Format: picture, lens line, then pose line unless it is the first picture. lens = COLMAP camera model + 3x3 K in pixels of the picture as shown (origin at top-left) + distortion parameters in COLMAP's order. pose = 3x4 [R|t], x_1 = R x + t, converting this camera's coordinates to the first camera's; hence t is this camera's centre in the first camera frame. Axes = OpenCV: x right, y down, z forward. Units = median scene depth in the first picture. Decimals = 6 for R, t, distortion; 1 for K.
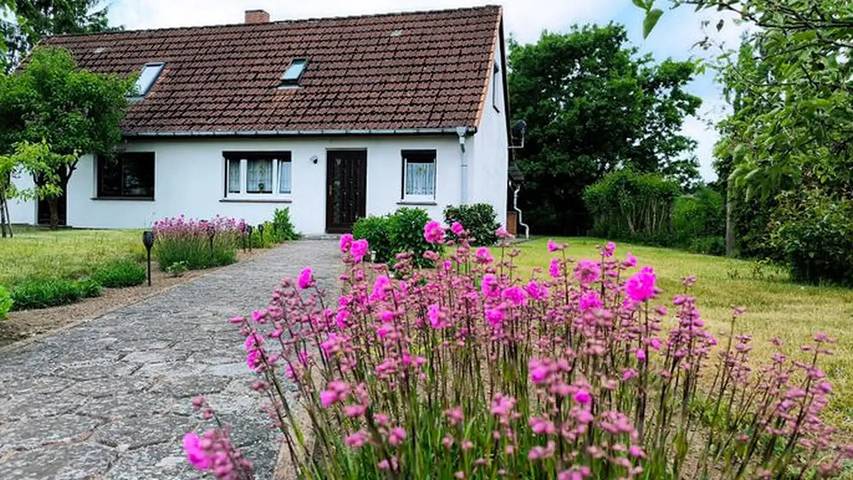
lens RADIAL K [[587.1, 0, 427.7], [0, 587.1, 240.7], [0, 0, 1]] dist [0.008944, -0.002556]
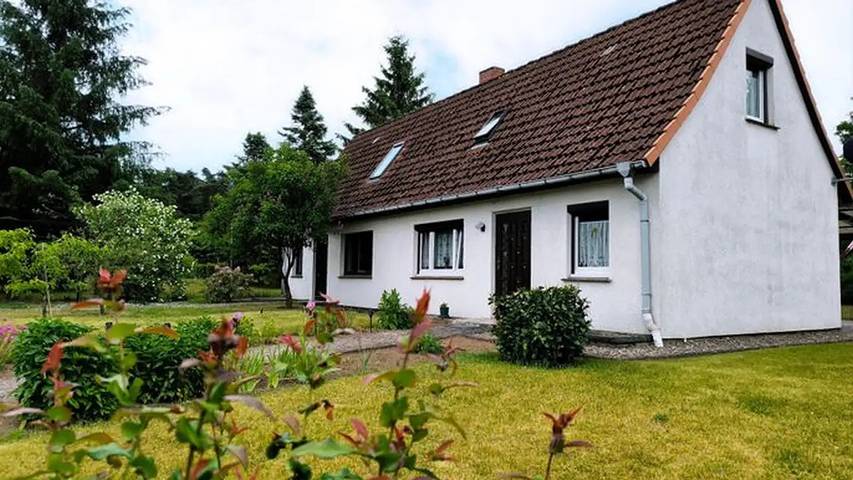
lens RADIAL K [[587.1, 0, 426.7], [0, 587.1, 241.0], [0, 0, 1]] dist [0.008944, -0.002556]
pose [[0.737760, -0.055874, -0.672747, 0.293890], [-0.016044, 0.994836, -0.100219, -0.034415], [0.674872, 0.084731, 0.733054, 0.340611]]
